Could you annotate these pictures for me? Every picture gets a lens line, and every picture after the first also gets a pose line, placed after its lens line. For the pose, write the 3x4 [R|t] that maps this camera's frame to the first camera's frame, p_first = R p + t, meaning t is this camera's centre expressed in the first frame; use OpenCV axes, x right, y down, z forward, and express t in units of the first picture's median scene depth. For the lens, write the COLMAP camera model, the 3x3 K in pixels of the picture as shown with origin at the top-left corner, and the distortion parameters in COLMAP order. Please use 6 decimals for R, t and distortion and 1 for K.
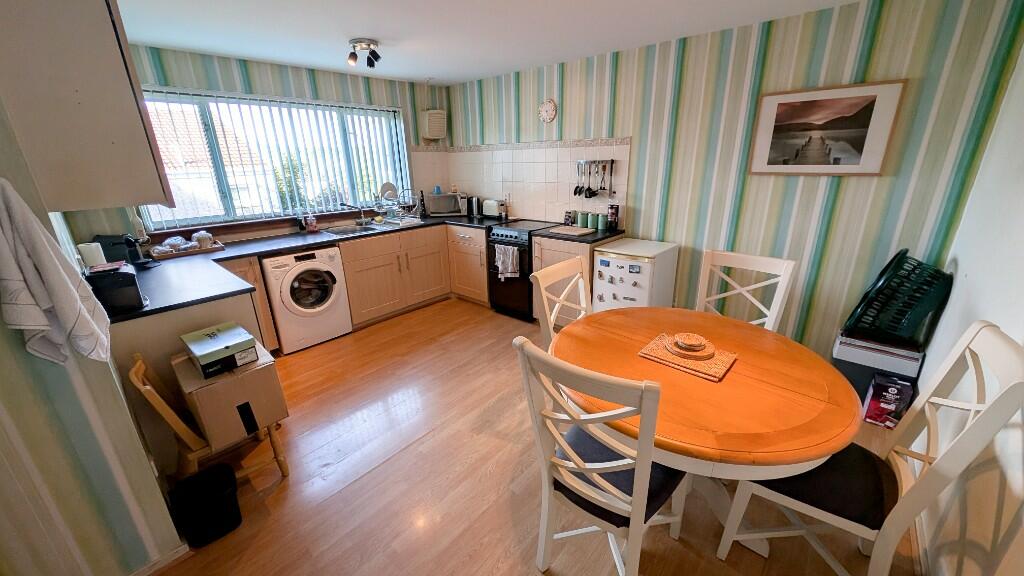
lens RADIAL K [[379.6, 0, 514.1], [0, 379.6, 286.8], [0, 0, 1]] dist [0.000641, -0.000692]
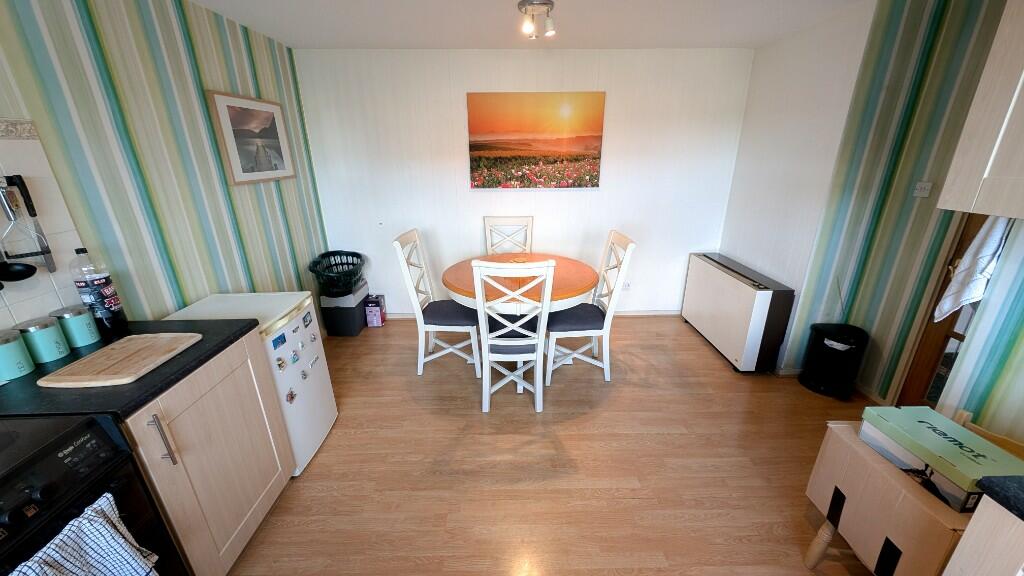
lens RADIAL K [[379.6, 0, 514.1], [0, 379.6, 286.8], [0, 0, 1]] dist [0.000641, -0.000692]
pose [[-0.669817, -0.224696, 0.707713, -0.346688], [0.258198, 0.823153, 0.505720, -0.286340], [-0.696189, 0.521470, -0.493345, 0.839829]]
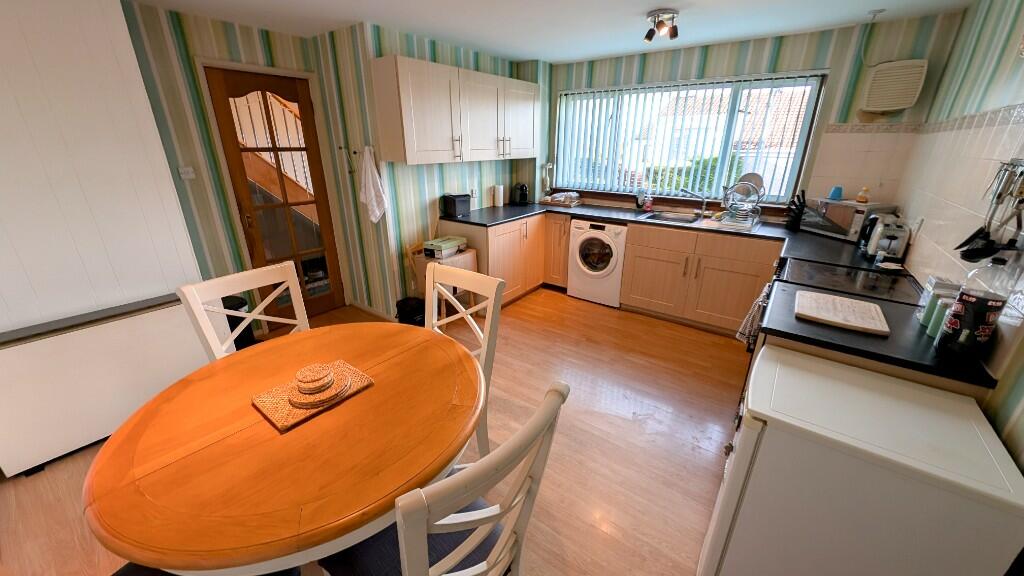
lens RADIAL K [[379.6, 0, 514.1], [0, 379.6, 286.8], [0, 0, 1]] dist [0.000641, -0.000692]
pose [[0.082962, 0.369832, -0.925387, 0.509672], [-0.324610, 0.887974, 0.325778, -0.186444], [0.942203, 0.273363, 0.193719, 0.512845]]
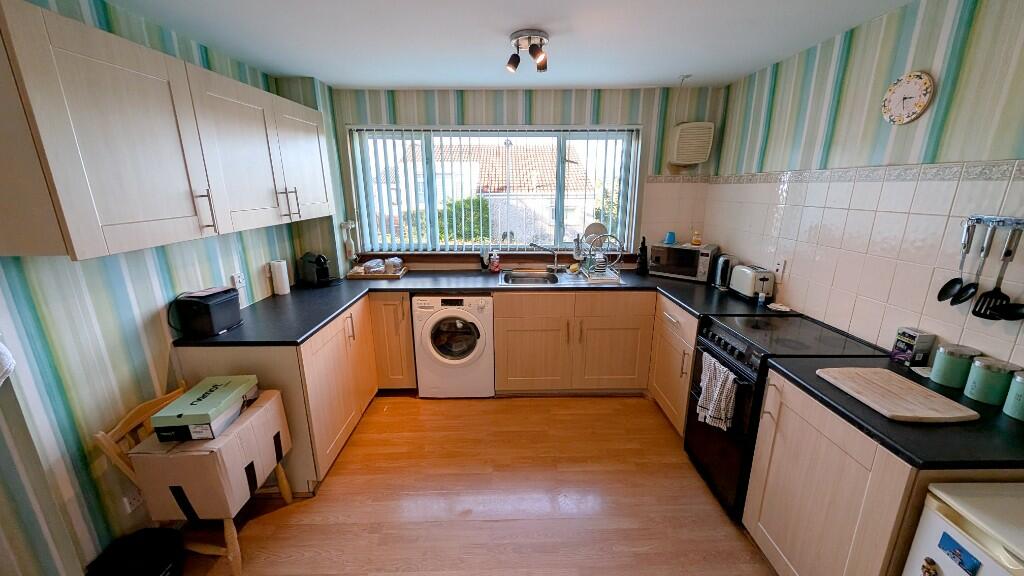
lens RADIAL K [[379.6, 0, 514.1], [0, 379.6, 286.8], [0, 0, 1]] dist [0.000641, -0.000692]
pose [[0.670814, 0.206534, -0.712287, 0.144471], [-0.246910, 0.967844, 0.048102, -0.167726], [0.699317, 0.143603, 0.700238, 0.422758]]
